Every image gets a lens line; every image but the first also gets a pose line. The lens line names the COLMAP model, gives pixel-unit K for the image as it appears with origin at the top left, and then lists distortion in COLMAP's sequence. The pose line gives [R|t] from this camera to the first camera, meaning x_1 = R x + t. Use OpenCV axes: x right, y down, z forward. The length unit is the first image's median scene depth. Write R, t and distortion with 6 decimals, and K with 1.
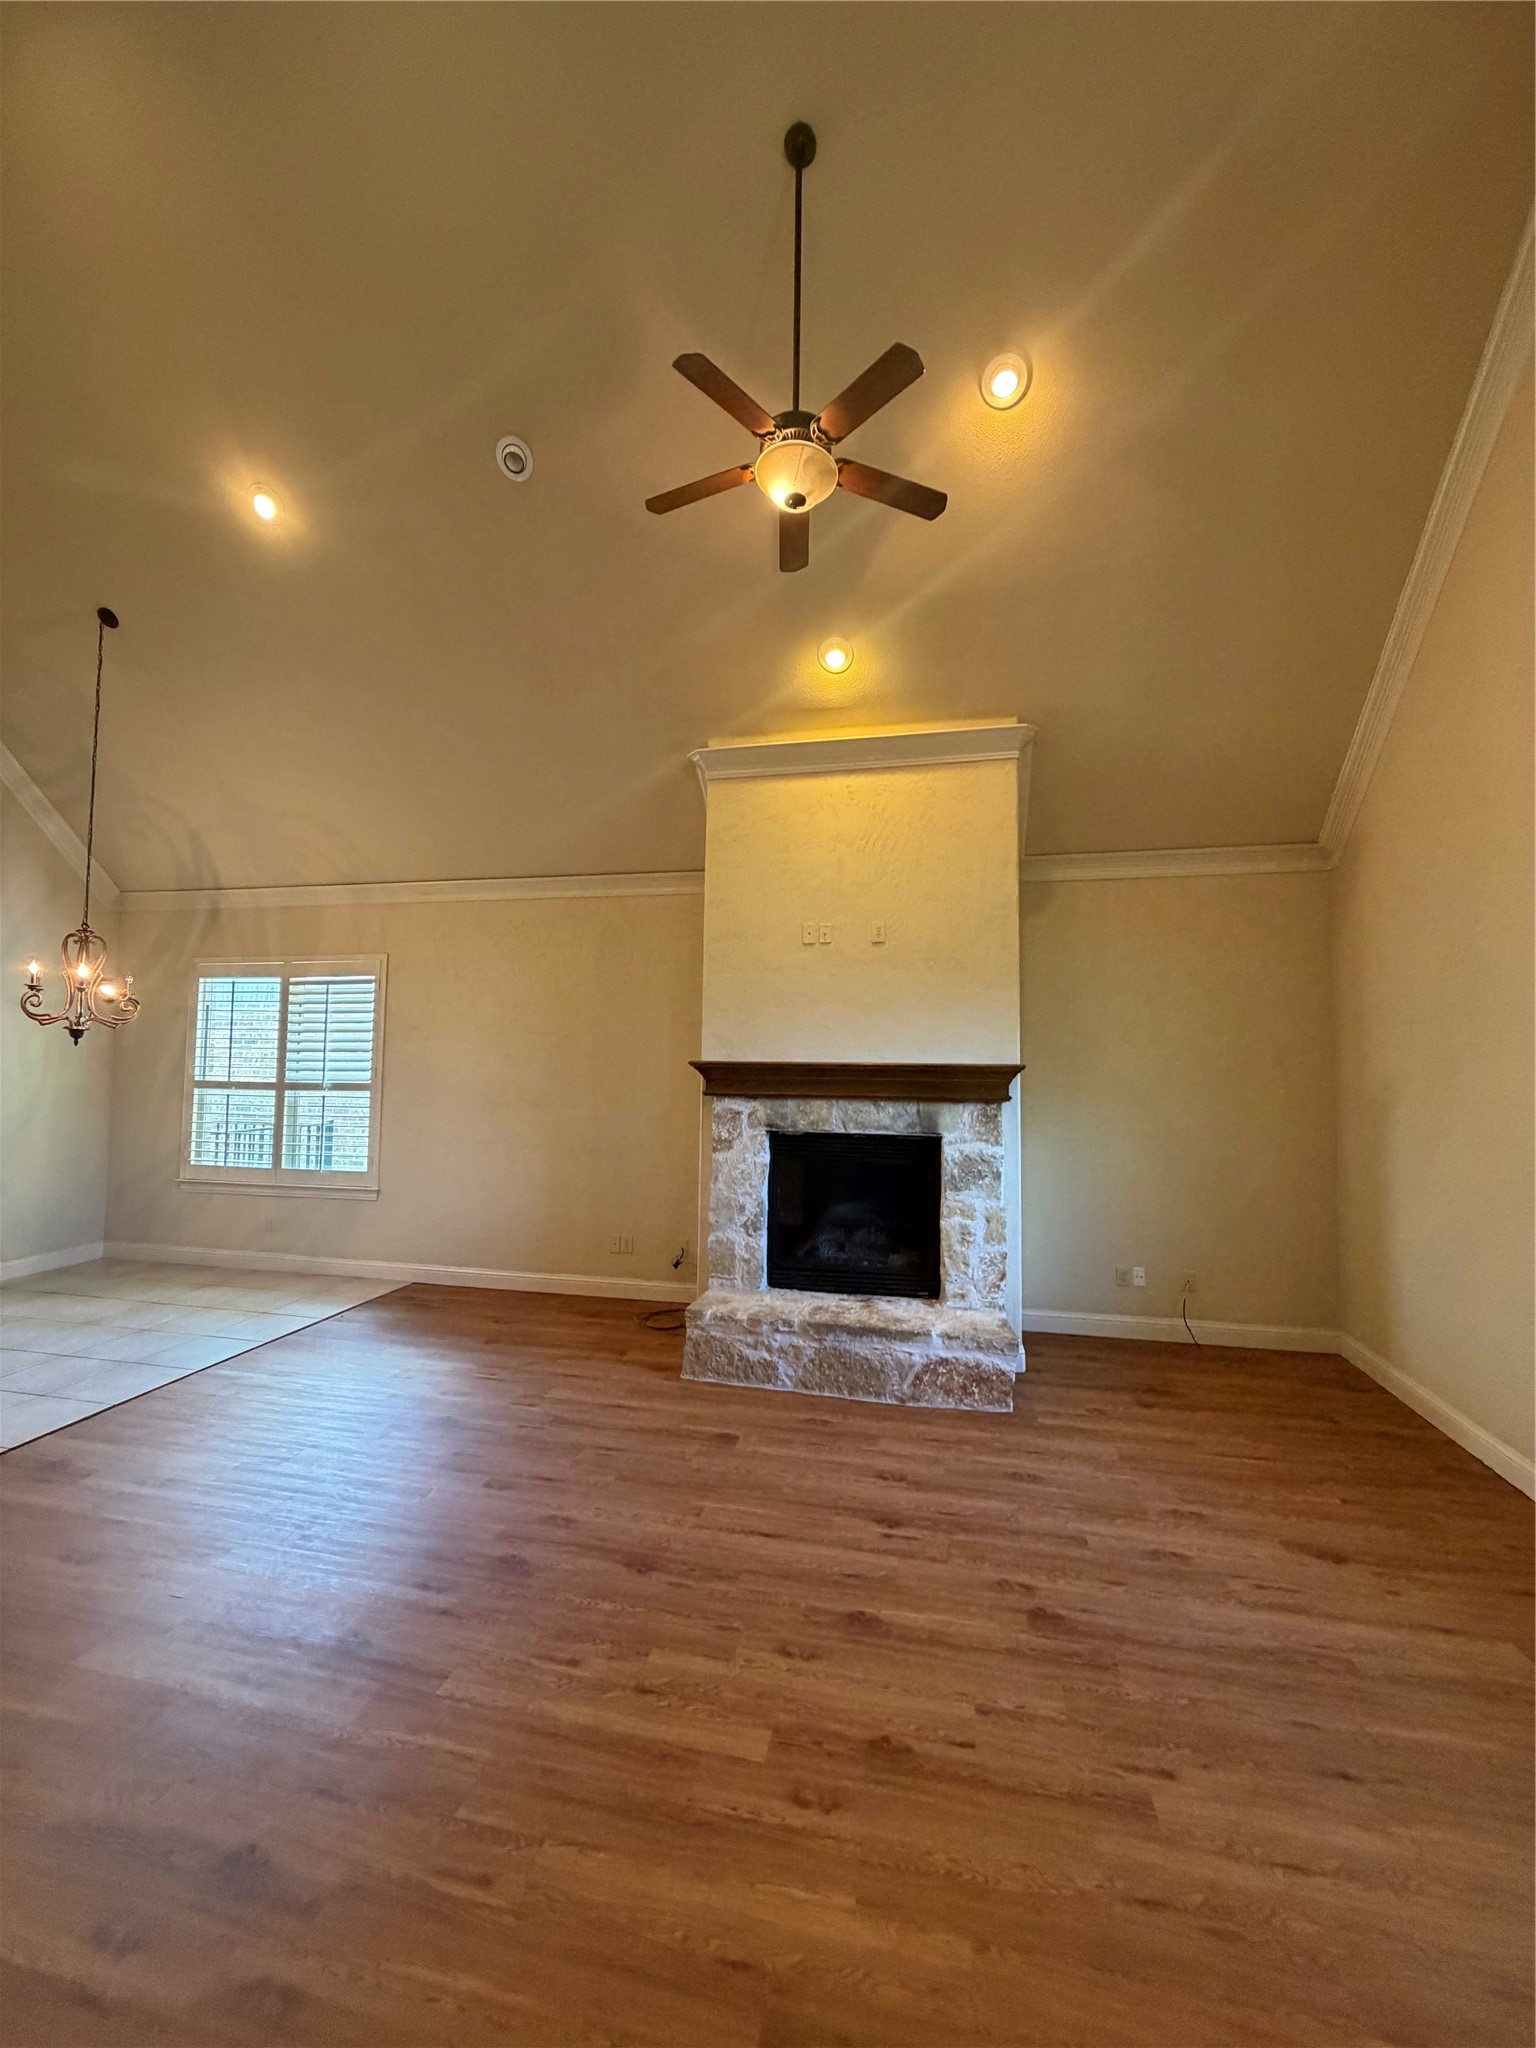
lens RADIAL K [[811.8, 0, 762.9], [0, 811.8, 1020.3], [0, 0, 1]] dist [0.000930, 0.000087]
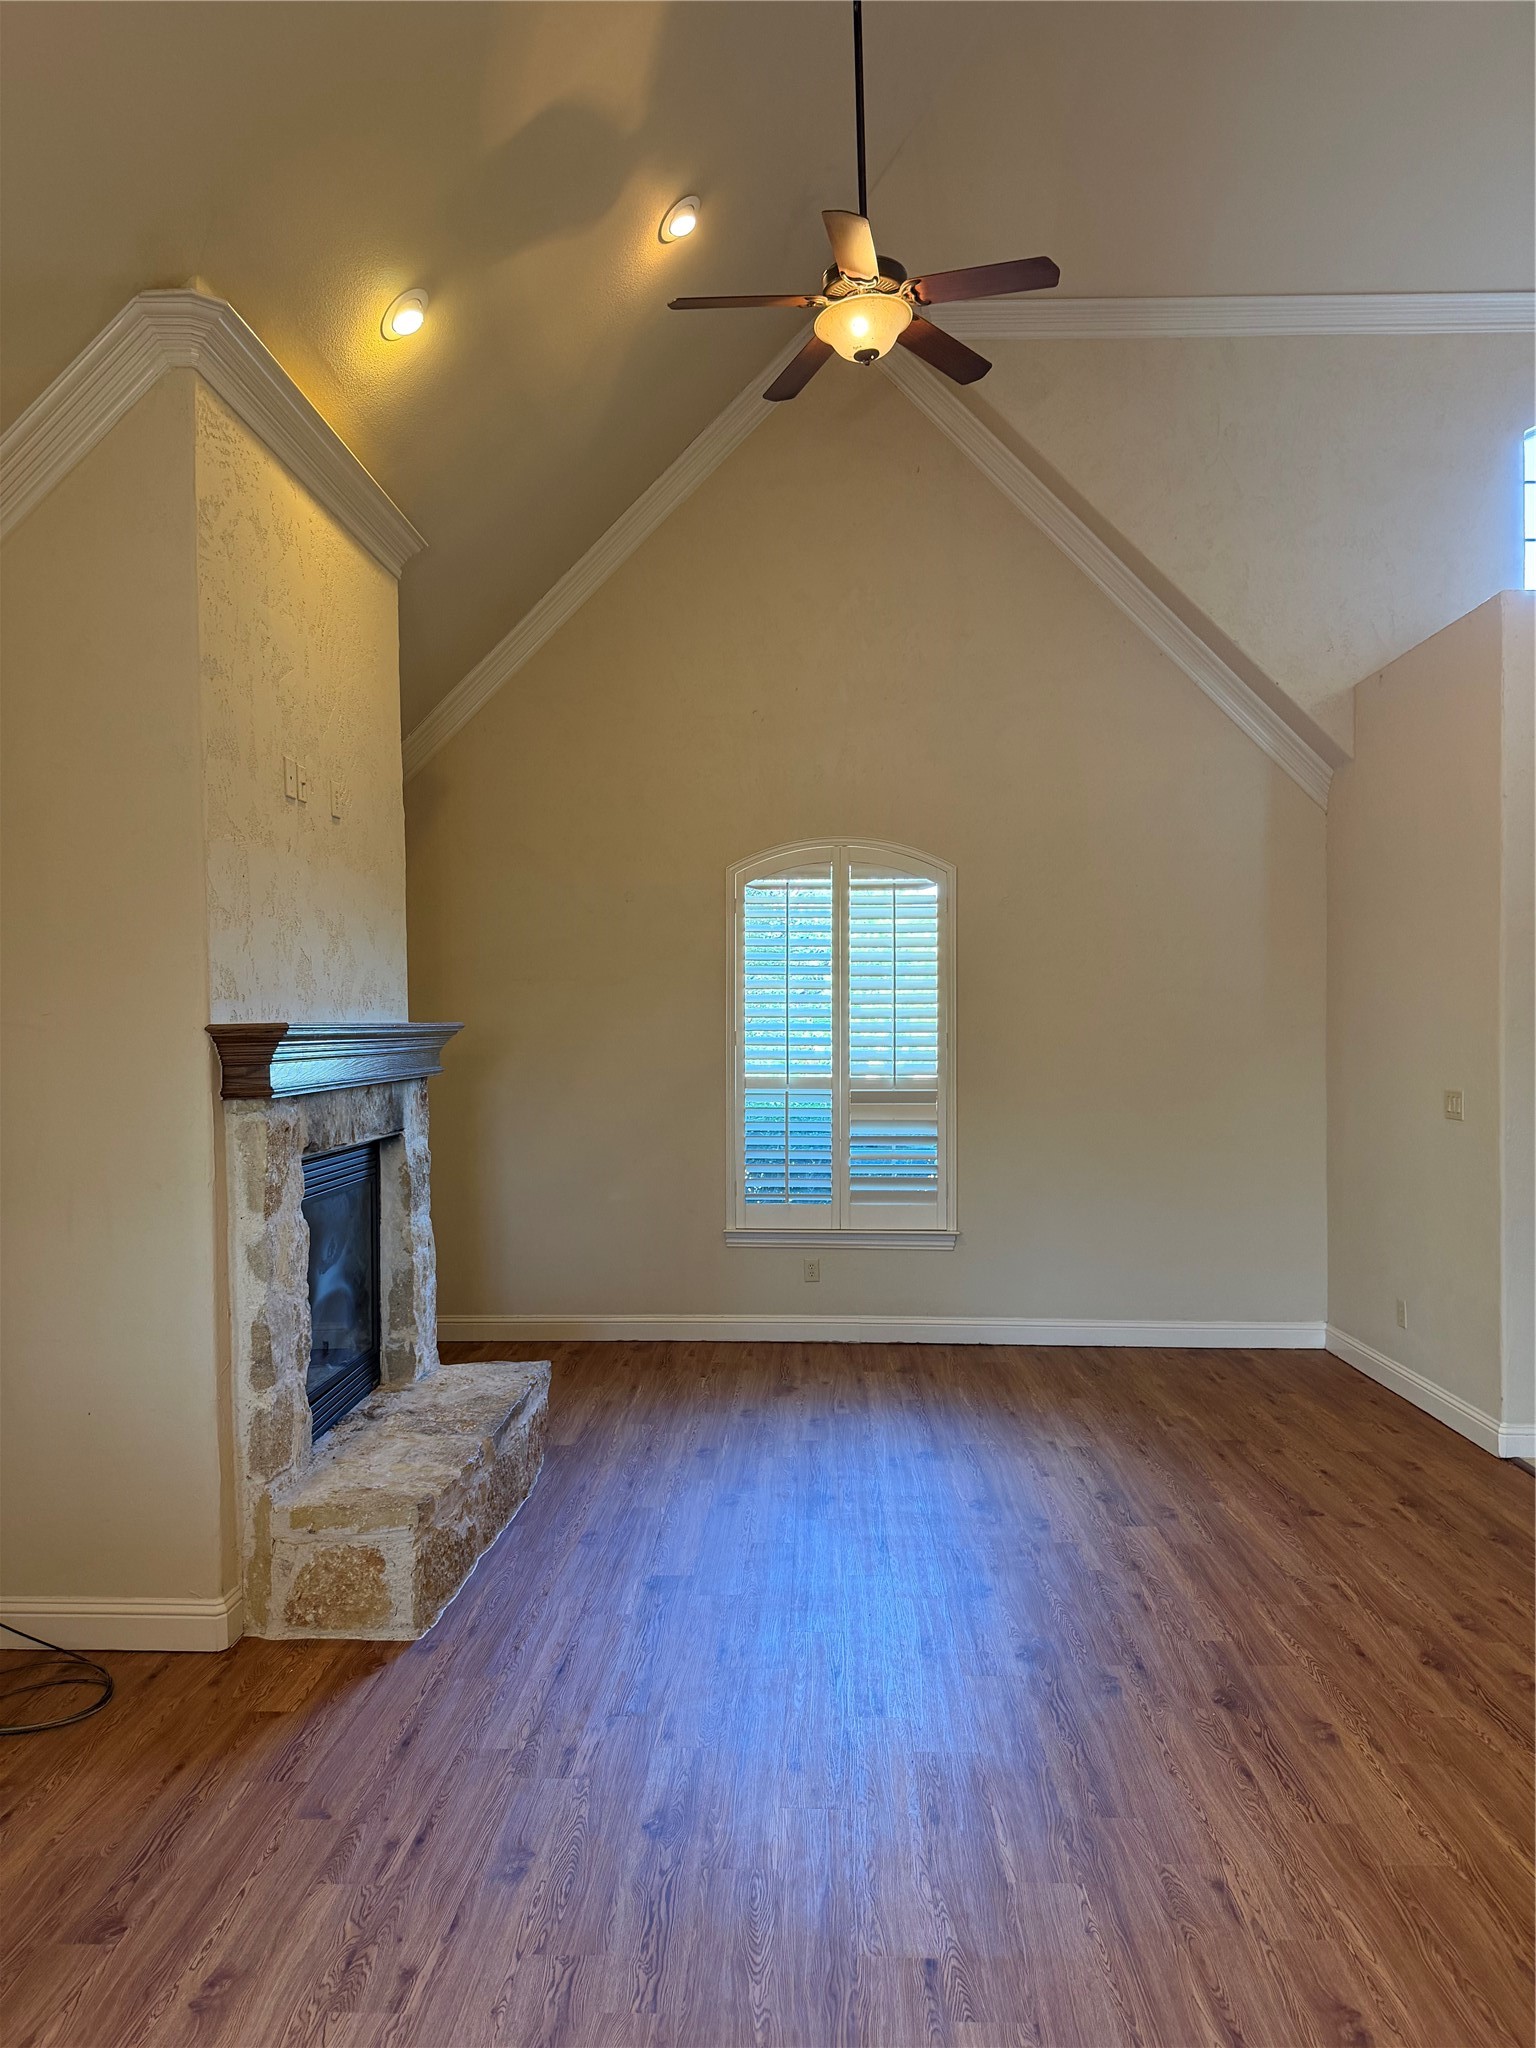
lens RADIAL K [[1440.3, 0, 777.0], [0, 1440.3, 1032.2], [0, 0, 1]] dist [0.054461, -0.043763]
pose [[-0.186147, -0.018146, 0.982354, -0.945921], [-0.047005, 0.998849, 0.009544, 0.033940], [-0.981397, -0.044399, -0.186786, 0.880588]]
